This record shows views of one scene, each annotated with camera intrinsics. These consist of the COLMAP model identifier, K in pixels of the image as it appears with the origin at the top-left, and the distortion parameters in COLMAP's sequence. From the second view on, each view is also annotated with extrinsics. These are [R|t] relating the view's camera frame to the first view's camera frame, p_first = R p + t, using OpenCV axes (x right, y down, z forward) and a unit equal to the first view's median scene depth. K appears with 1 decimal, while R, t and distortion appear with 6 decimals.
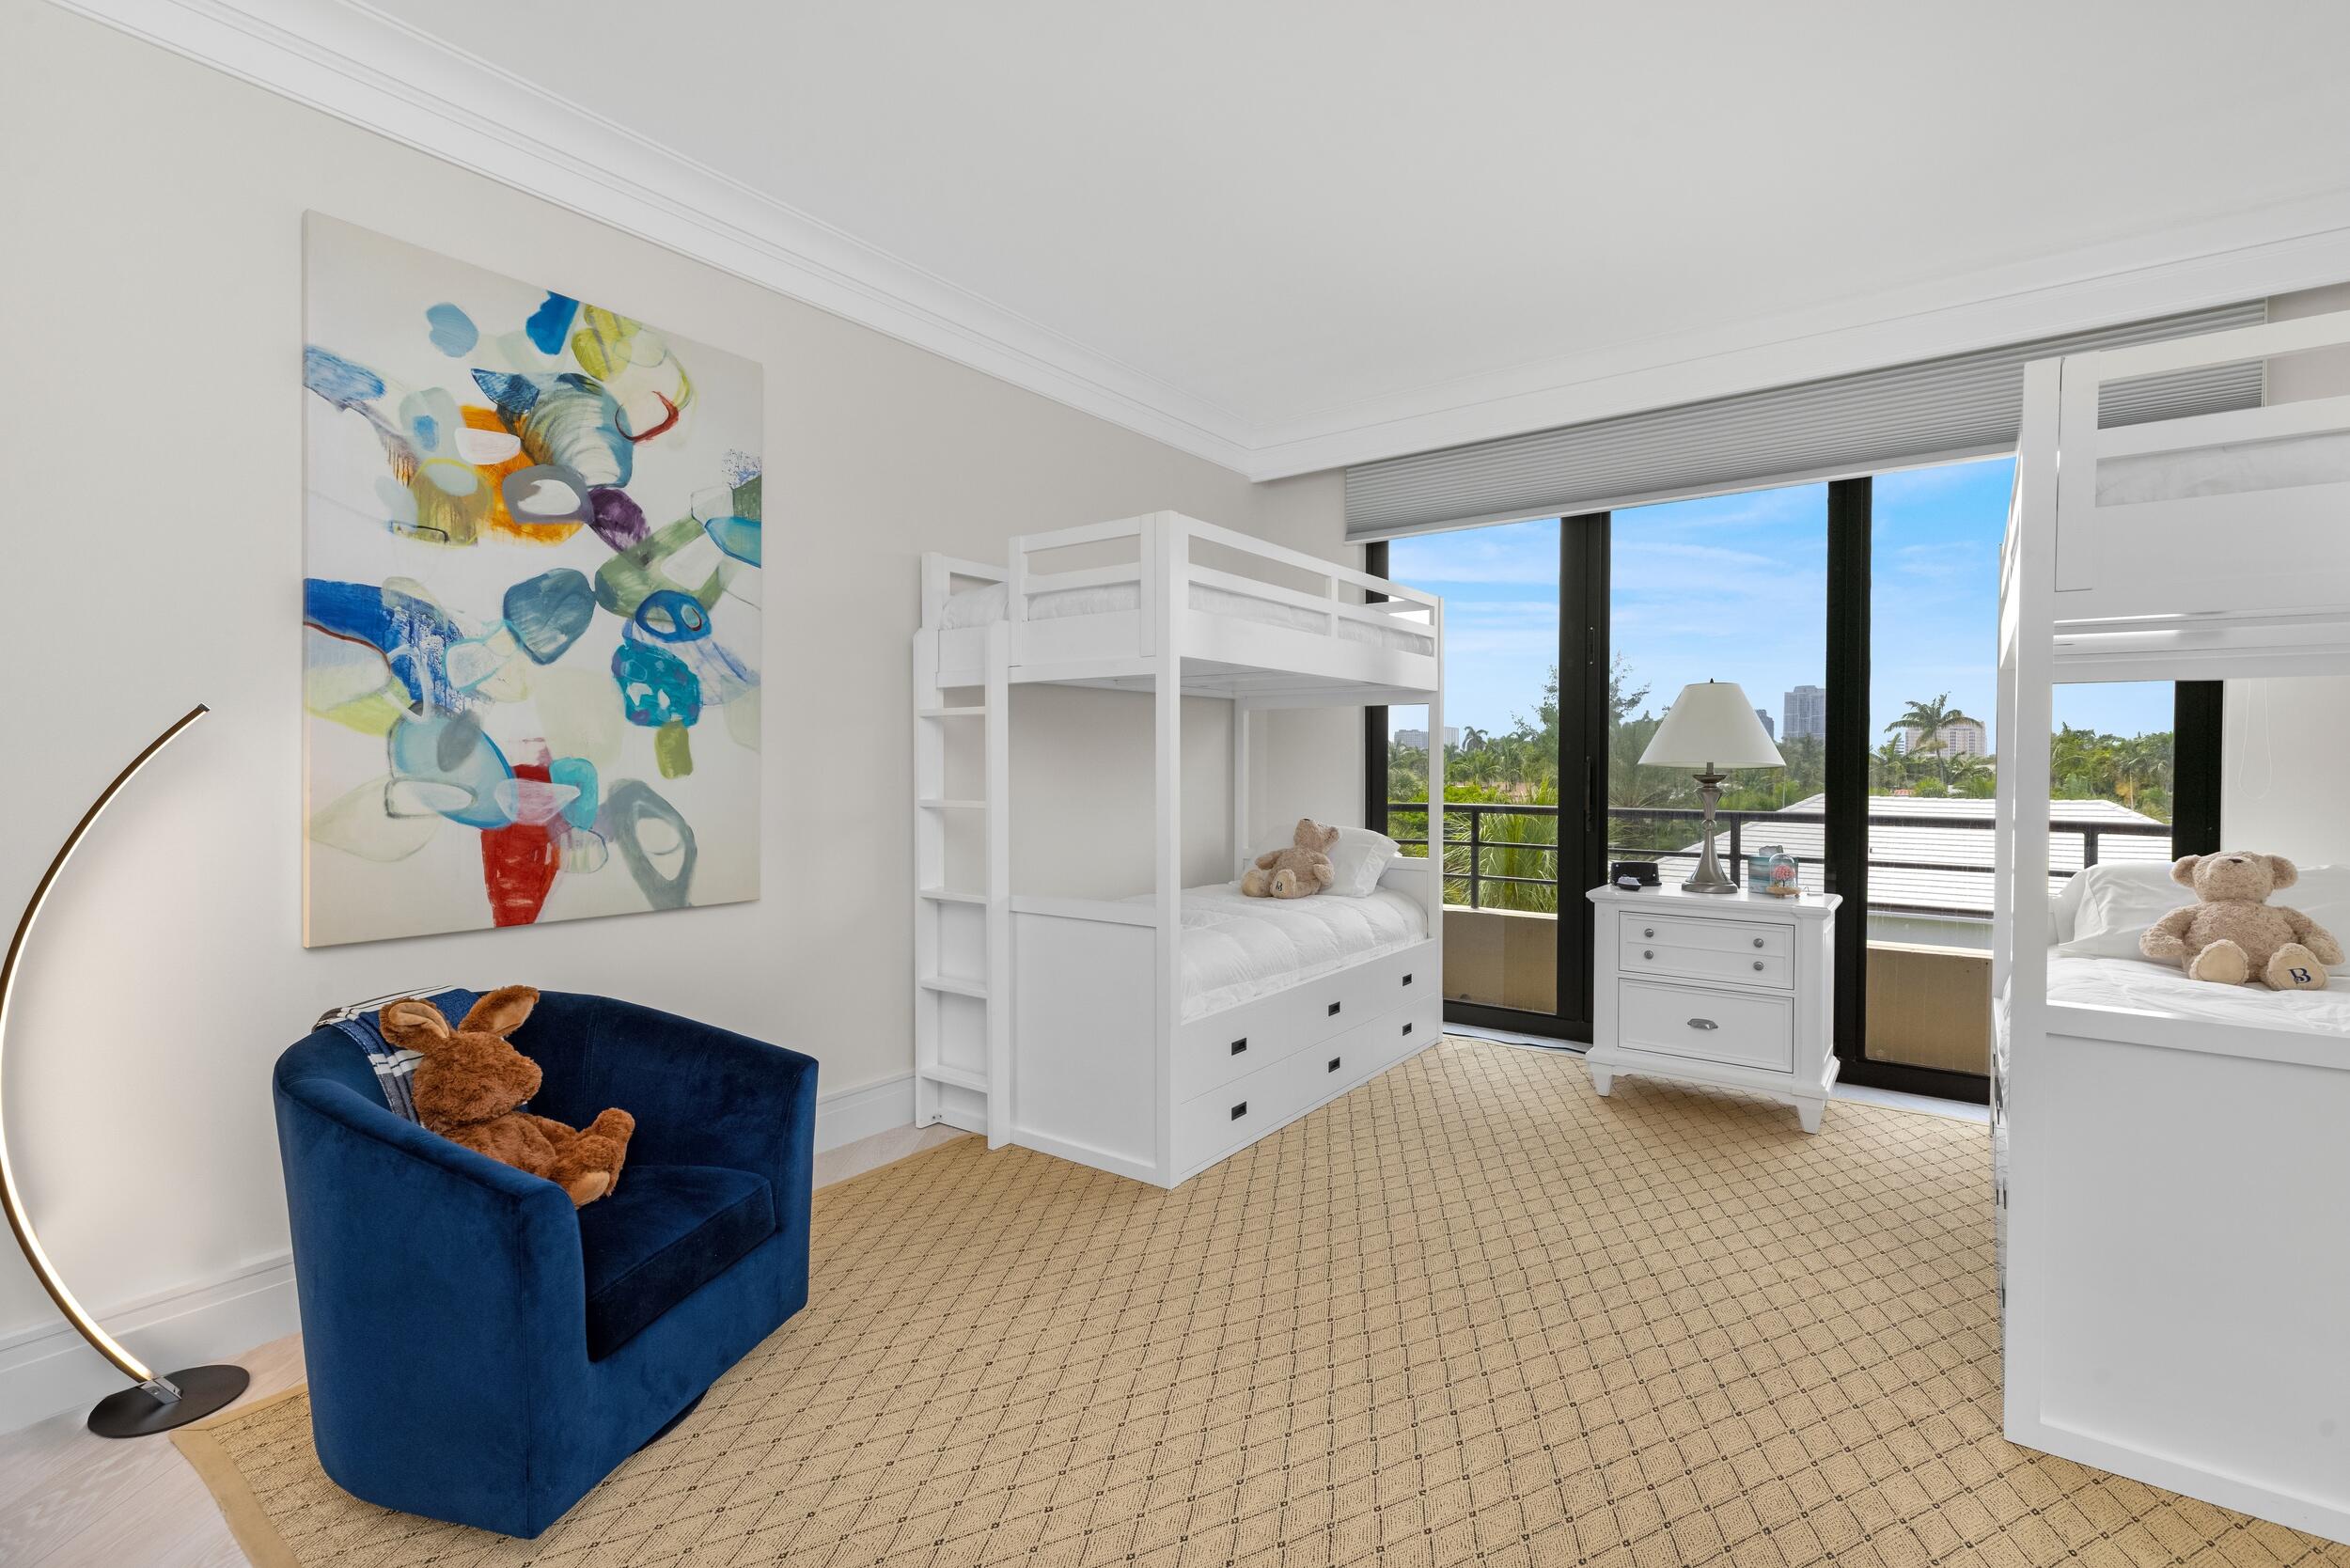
lens RADIAL K [[1065.5, 0, 1176.2], [0, 1065.5, 780.9], [0, 0, 1]] dist [0.003301, -0.000800]
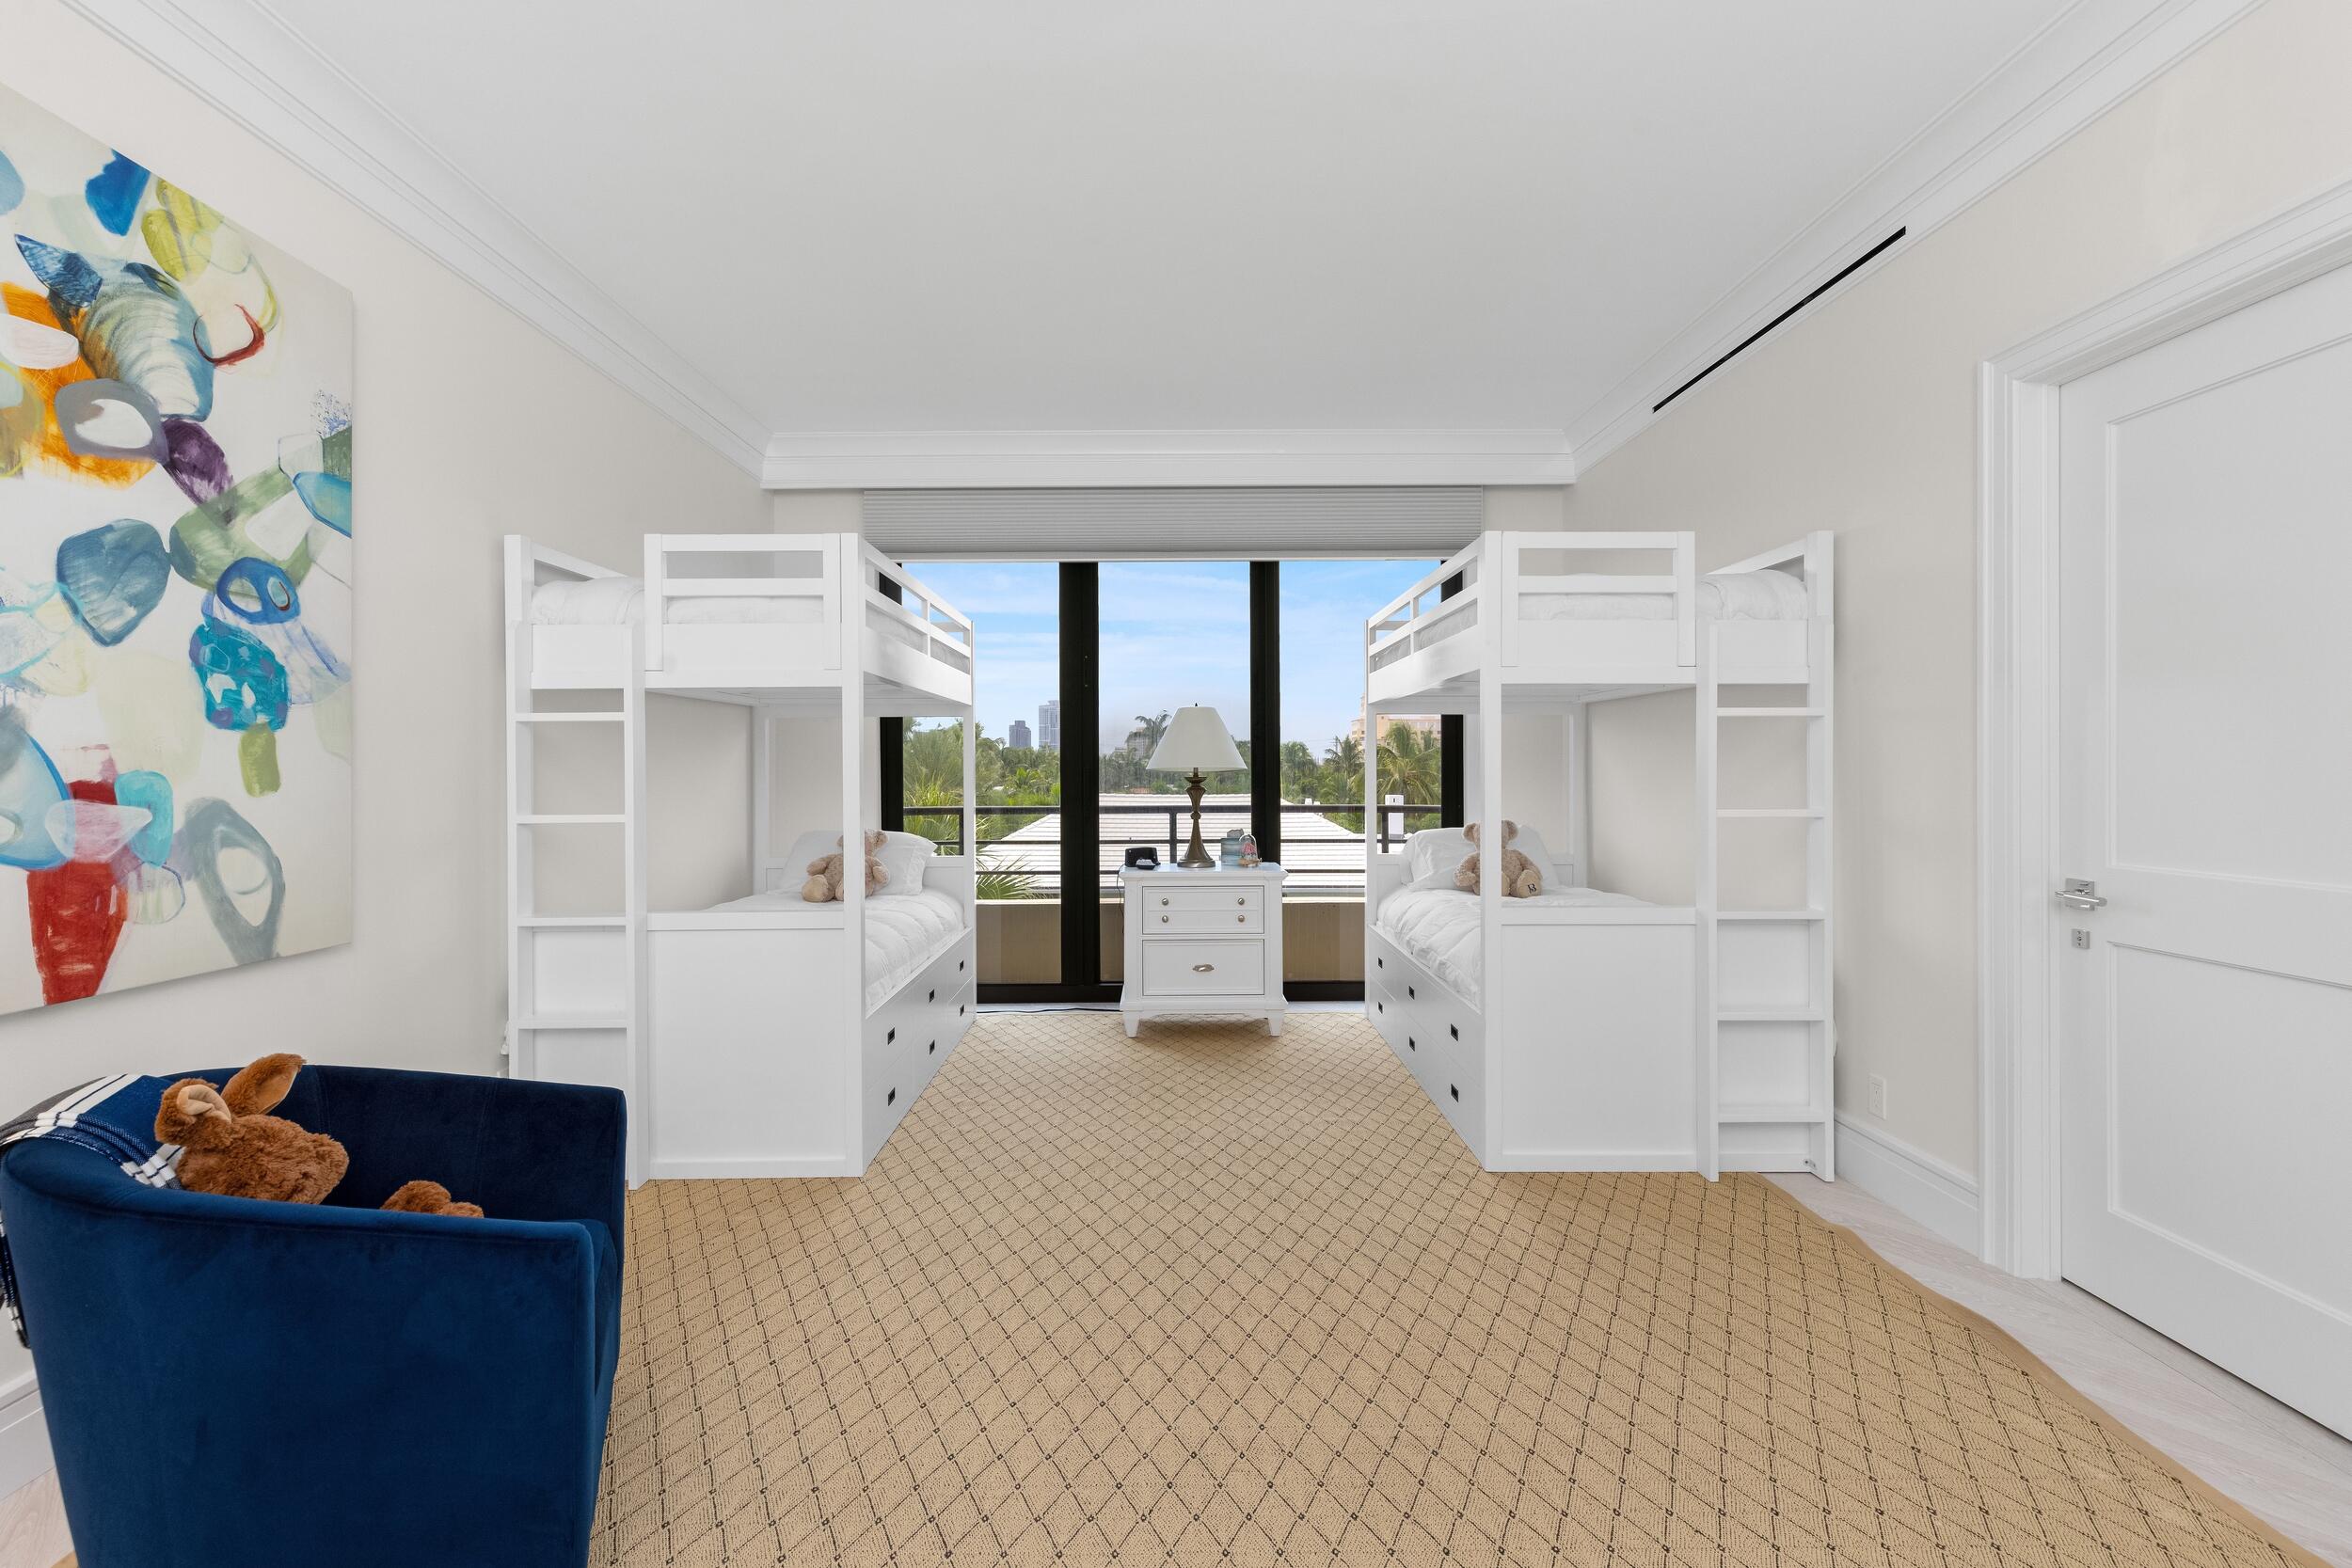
lens RADIAL K [[1066.2, 0, 1175.2], [0, 1066.2, 773.5], [0, 0, 1]] dist [0.003301, -0.000800]
pose [[0.801667, -0.009602, 0.597694, -0.397862], [0.017835, 0.999810, -0.007859, -0.000866], [-0.597505, 0.016960, 0.801686, -0.037982]]
